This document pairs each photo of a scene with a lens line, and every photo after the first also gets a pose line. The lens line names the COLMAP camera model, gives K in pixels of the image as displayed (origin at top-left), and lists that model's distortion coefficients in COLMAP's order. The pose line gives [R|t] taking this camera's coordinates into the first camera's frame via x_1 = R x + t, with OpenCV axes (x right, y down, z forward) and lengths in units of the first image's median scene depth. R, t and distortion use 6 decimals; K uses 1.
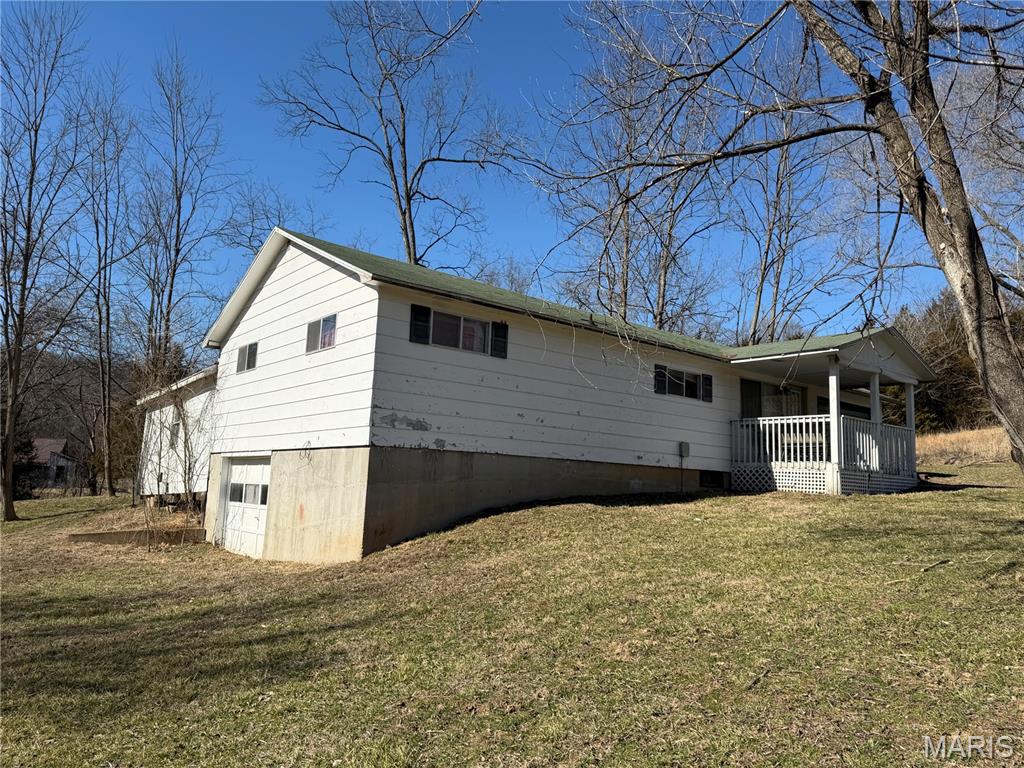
lens RADIAL K [[718.4, 0, 514.7], [0, 718.4, 389.8], [0, 0, 1]] dist [0.030822, -0.031320]
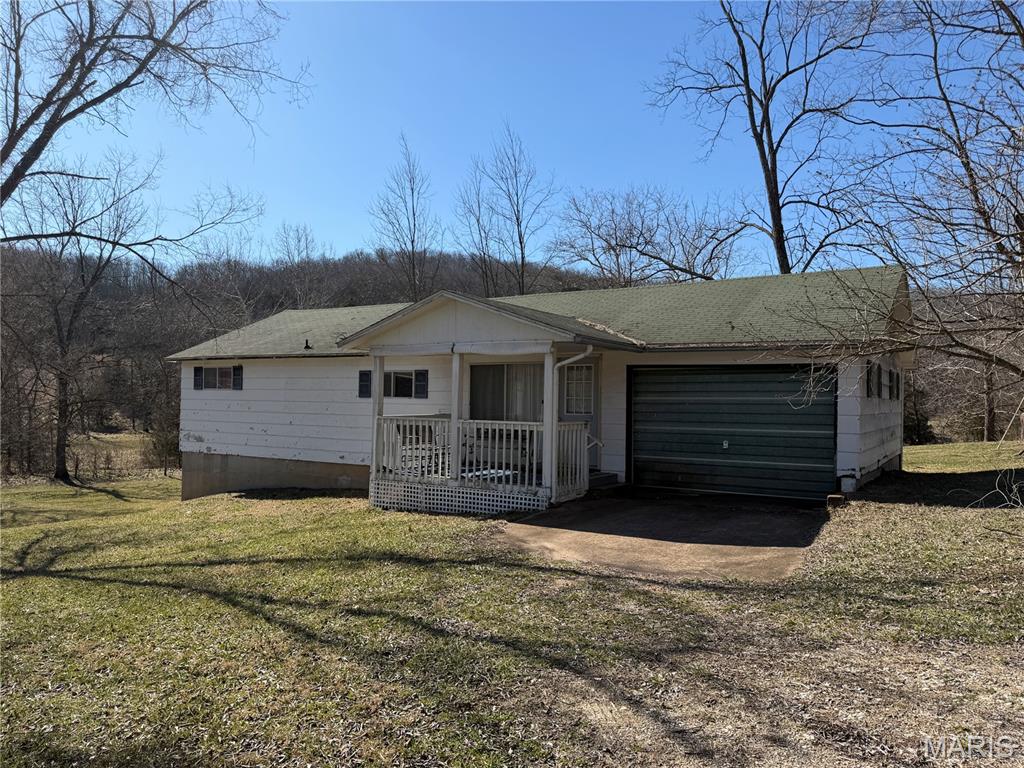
lens RADIAL K [[718.4, 0, 514.7], [0, 718.4, 389.8], [0, 0, 1]] dist [0.030822, -0.031320]
pose [[0.355690, -0.050245, -0.933252, 1.442442], [0.122359, 0.992463, -0.006798, 0.031750], [0.926560, -0.111774, 0.359157, 0.925408]]
